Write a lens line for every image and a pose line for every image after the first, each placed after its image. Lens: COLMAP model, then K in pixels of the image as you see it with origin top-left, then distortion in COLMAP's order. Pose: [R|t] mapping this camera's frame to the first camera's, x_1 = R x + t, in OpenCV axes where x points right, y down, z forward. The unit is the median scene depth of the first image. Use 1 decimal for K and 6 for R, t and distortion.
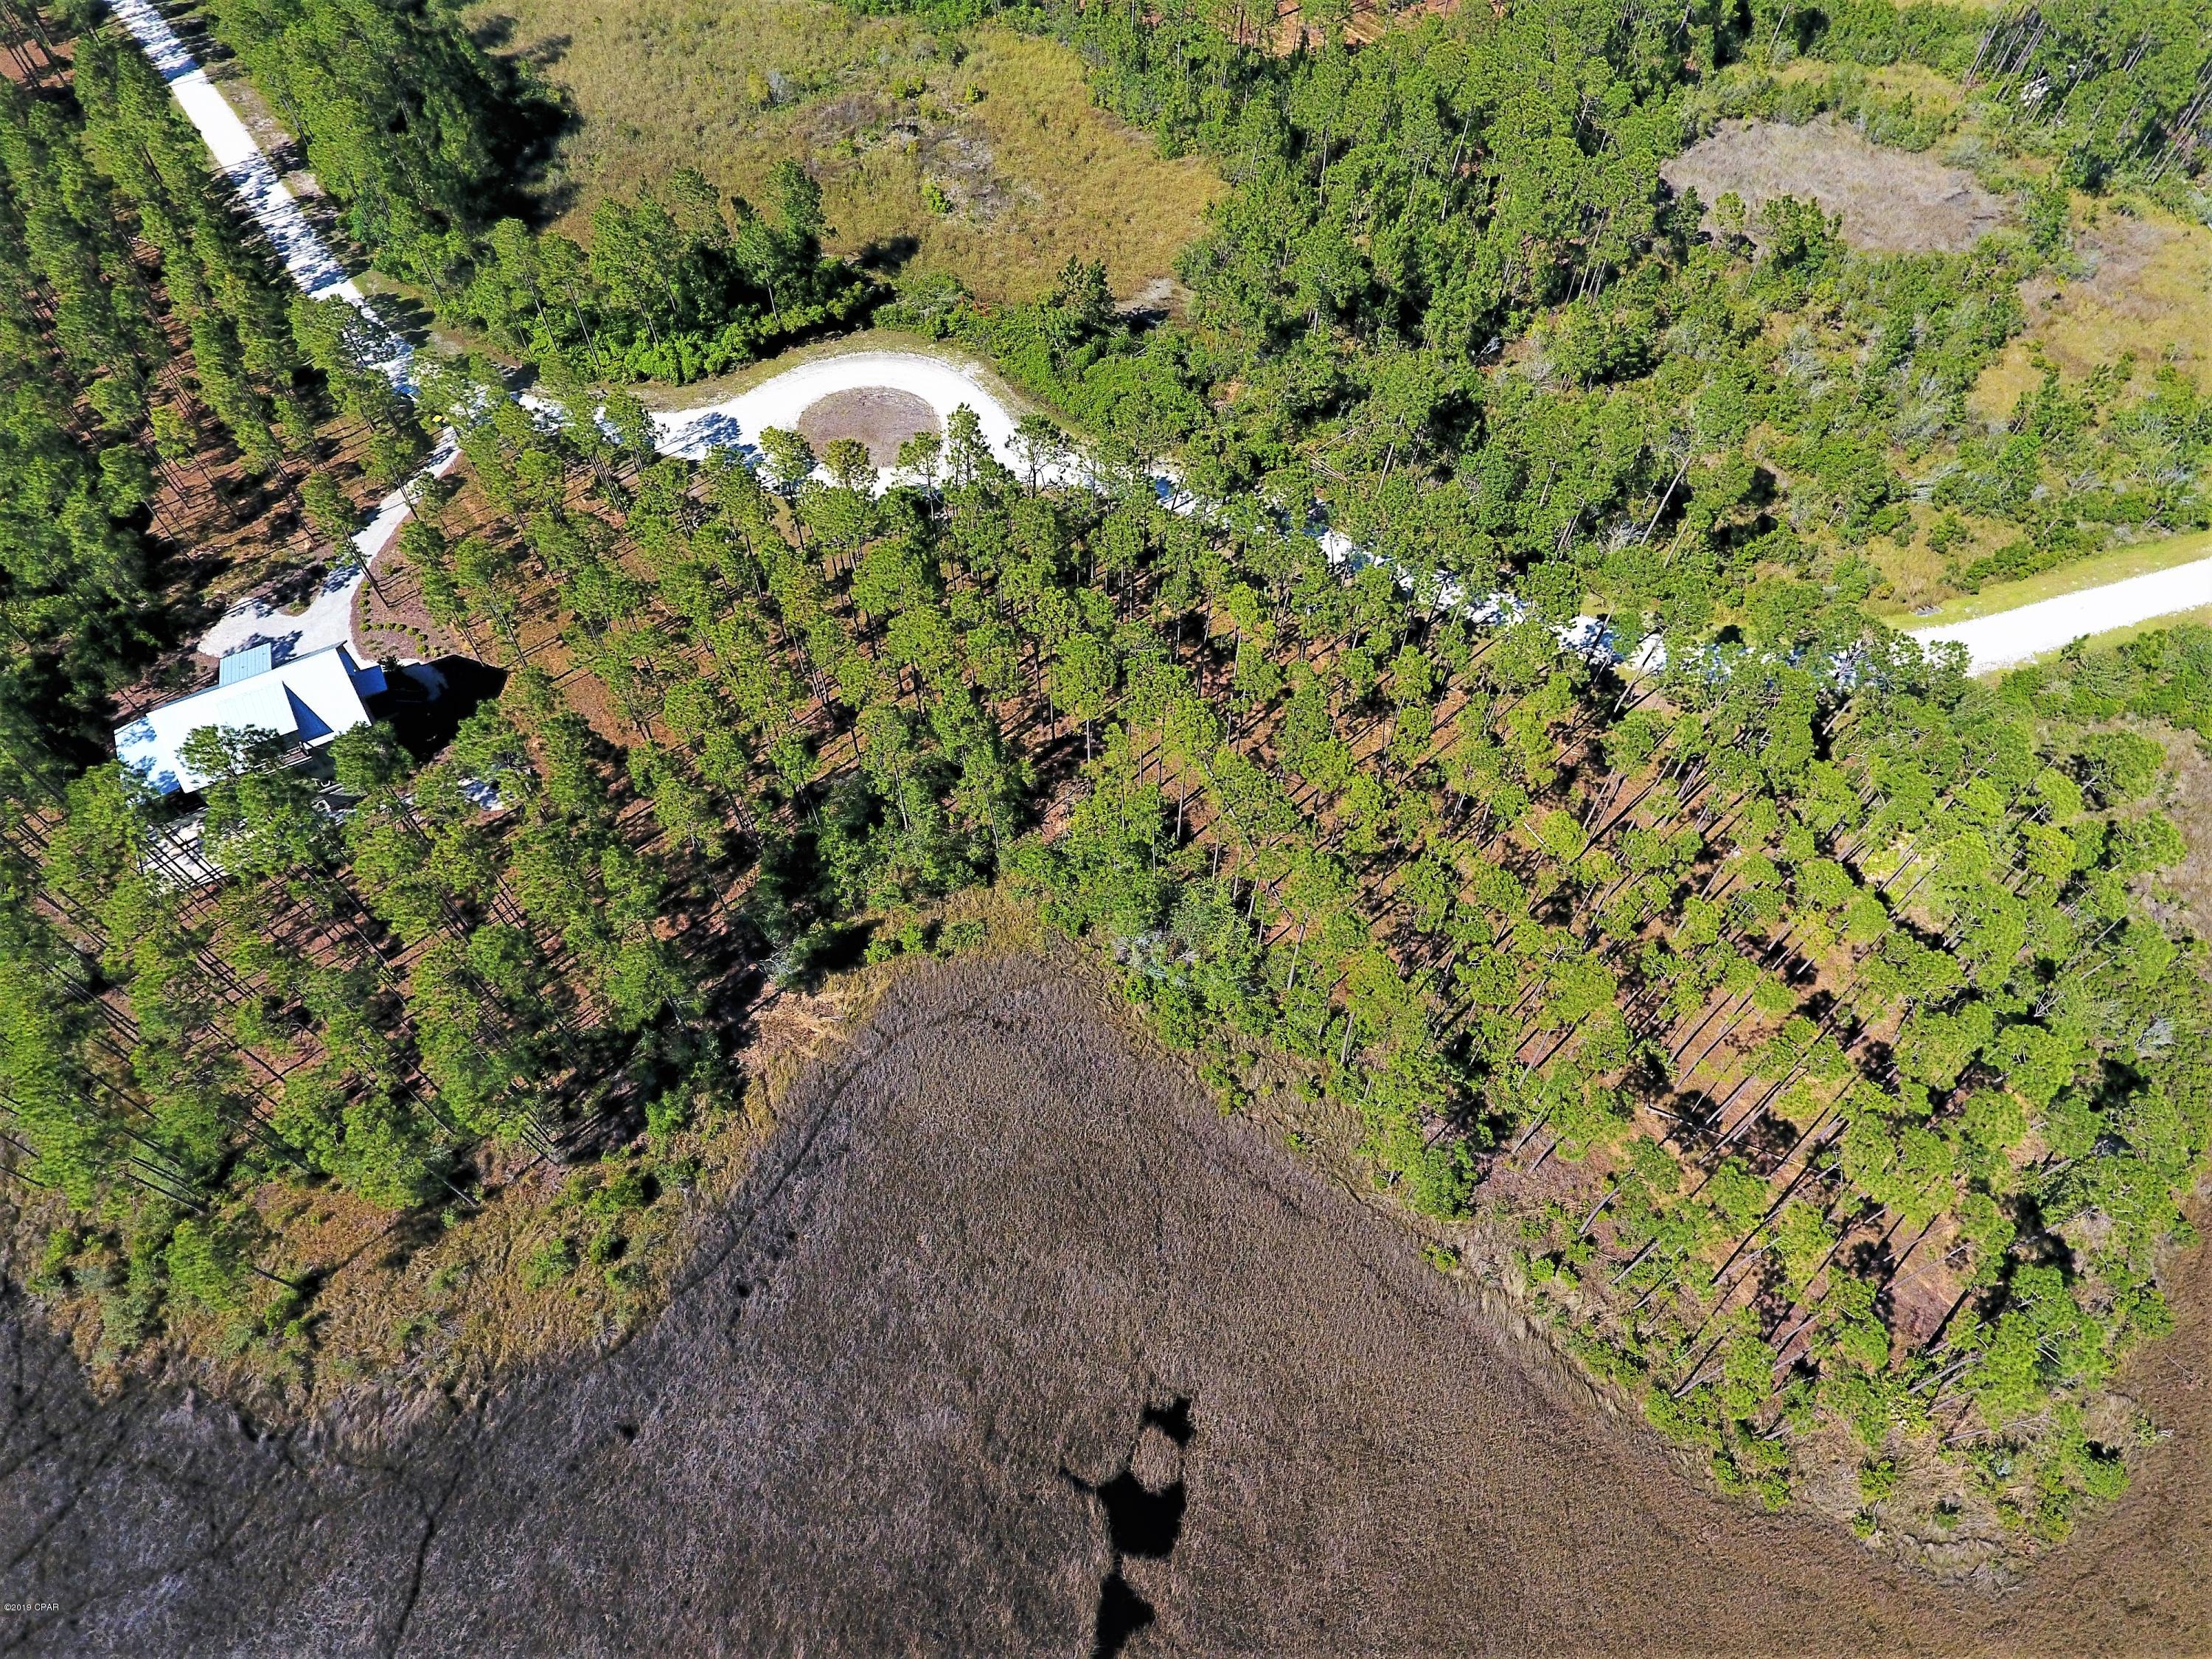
lens RADIAL K [[1389.8, 0, 1106.0], [0, 1389.8, 829.5], [0, 0, 1]] dist [0.006299, -0.010135]
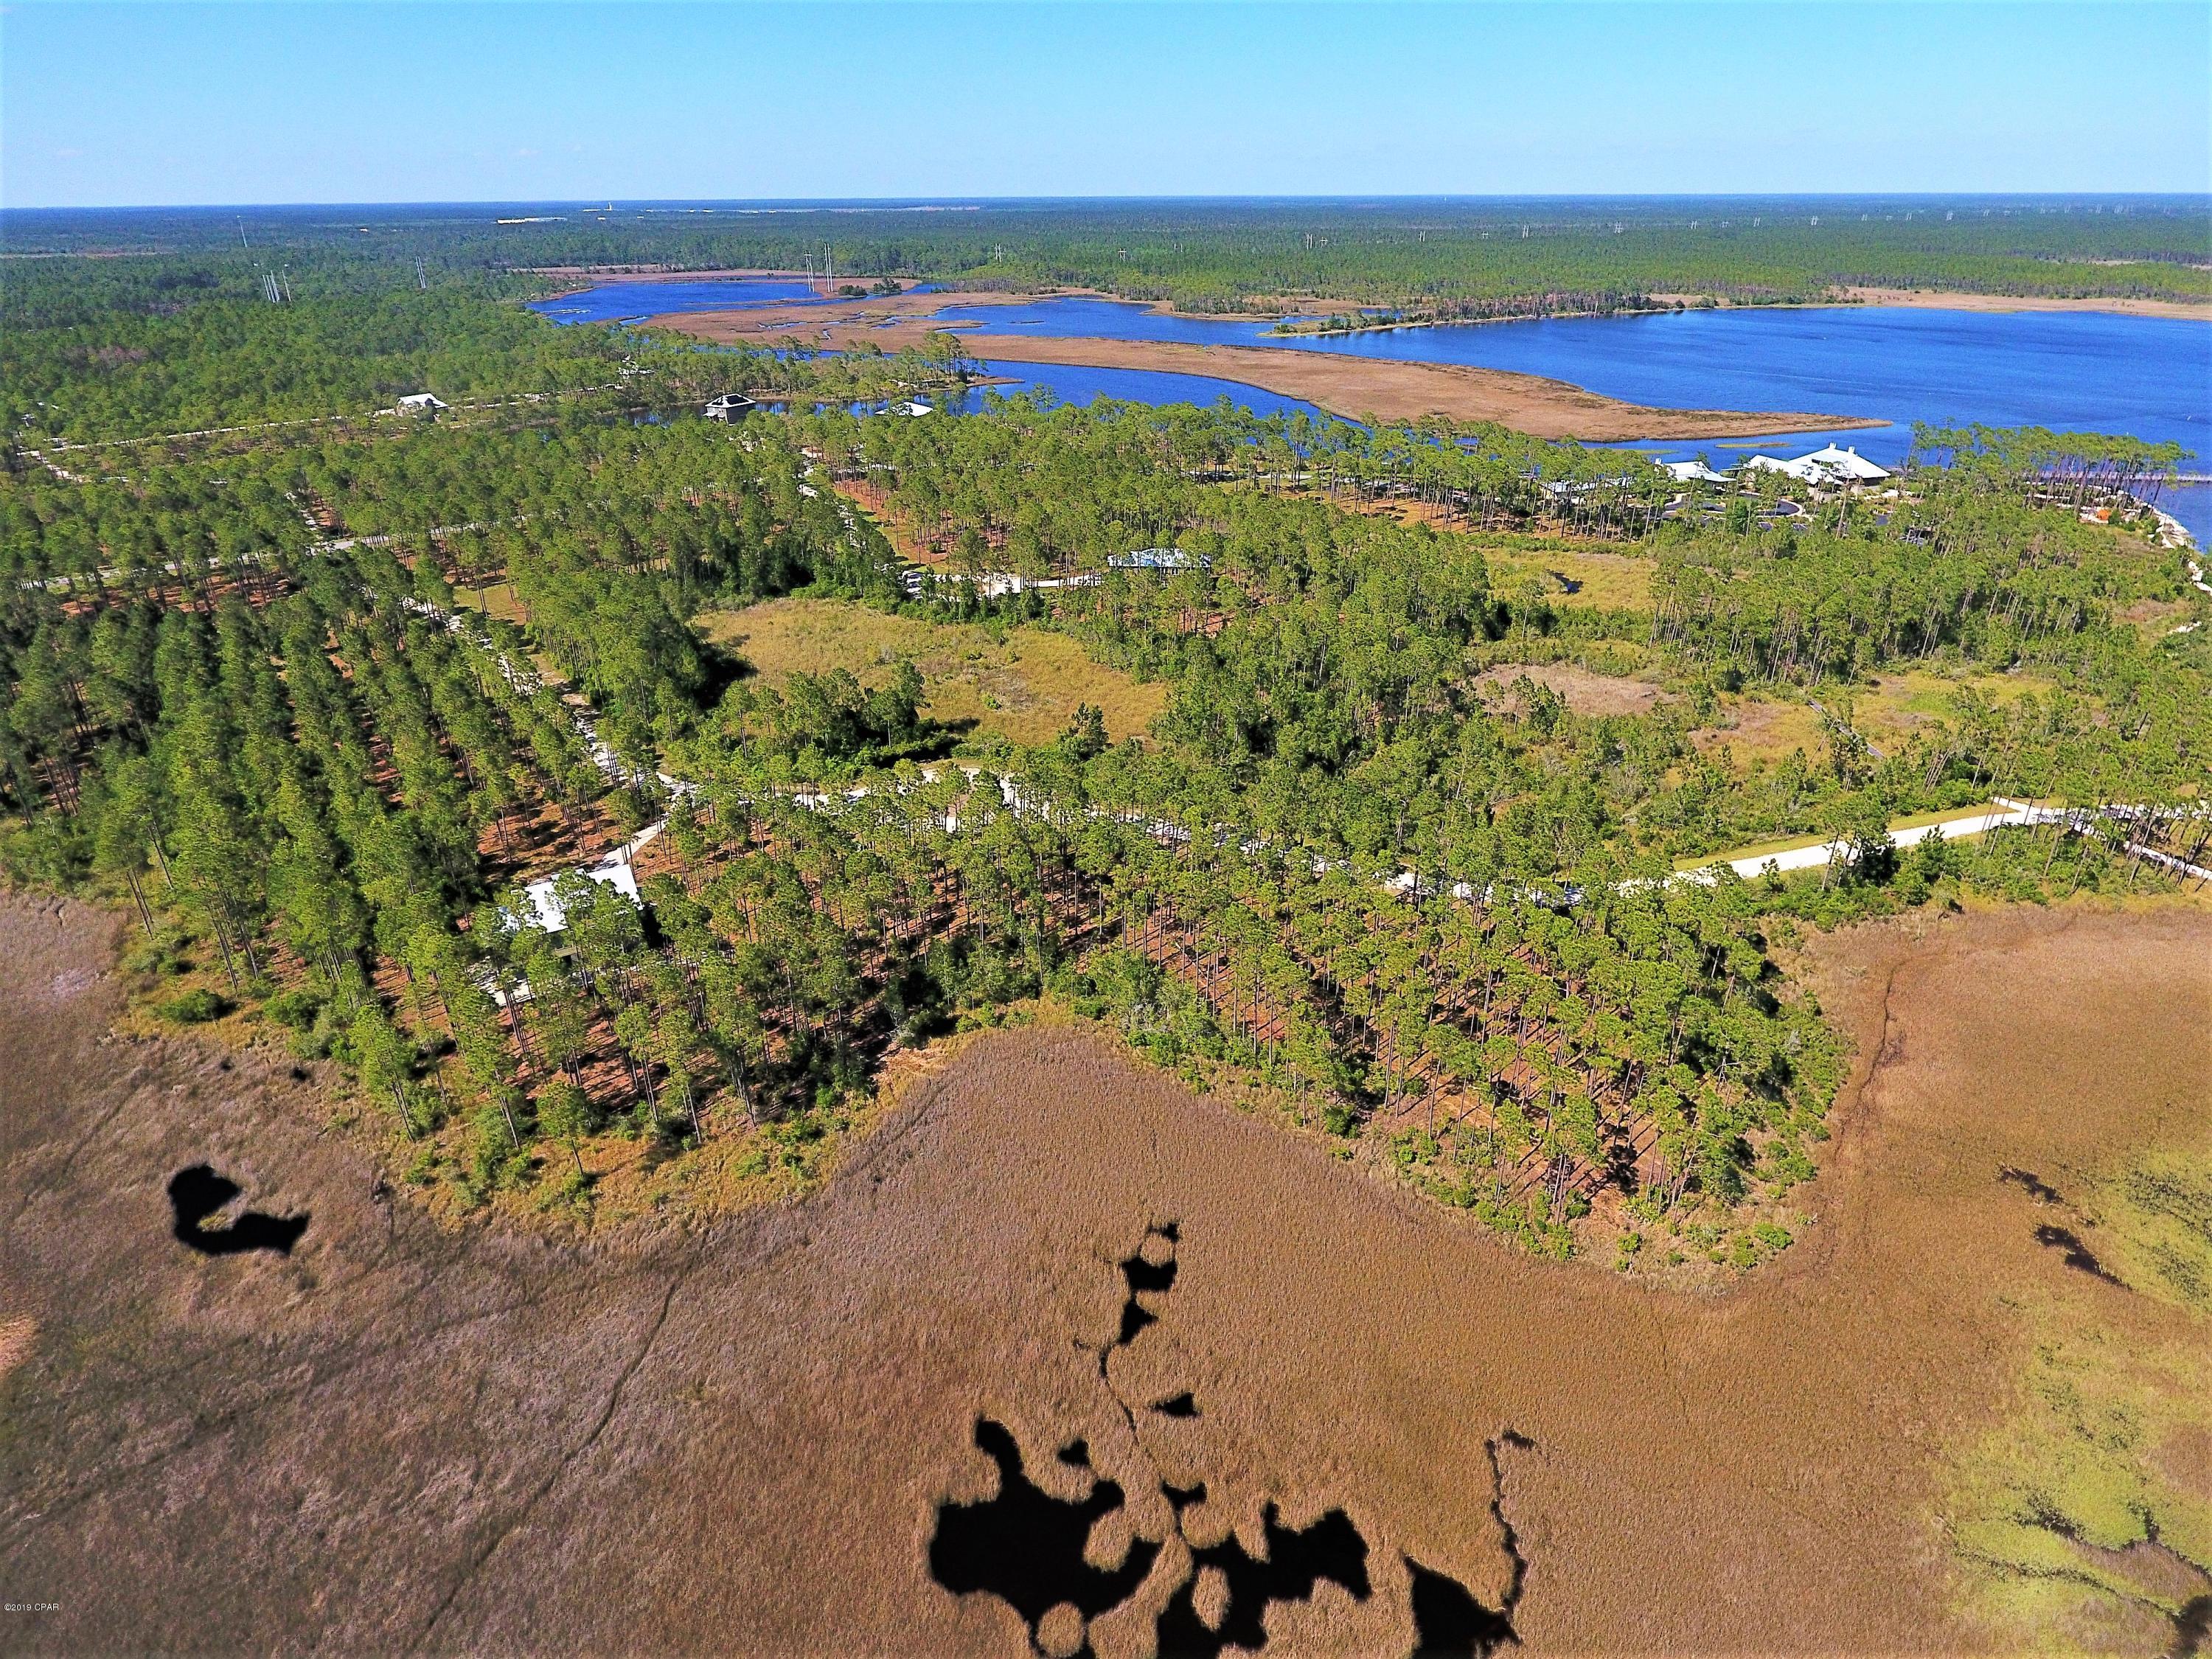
lens RADIAL K [[1389.8, 0, 1106.0], [0, 1389.8, 829.5], [0, 0, 1]] dist [0.006299, -0.010135]
pose [[0.999811, -0.008264, 0.017616, -0.034493], [0.015678, 0.878356, -0.477750, 0.636082], [-0.011525, 0.477935, 0.878319, -0.446024]]
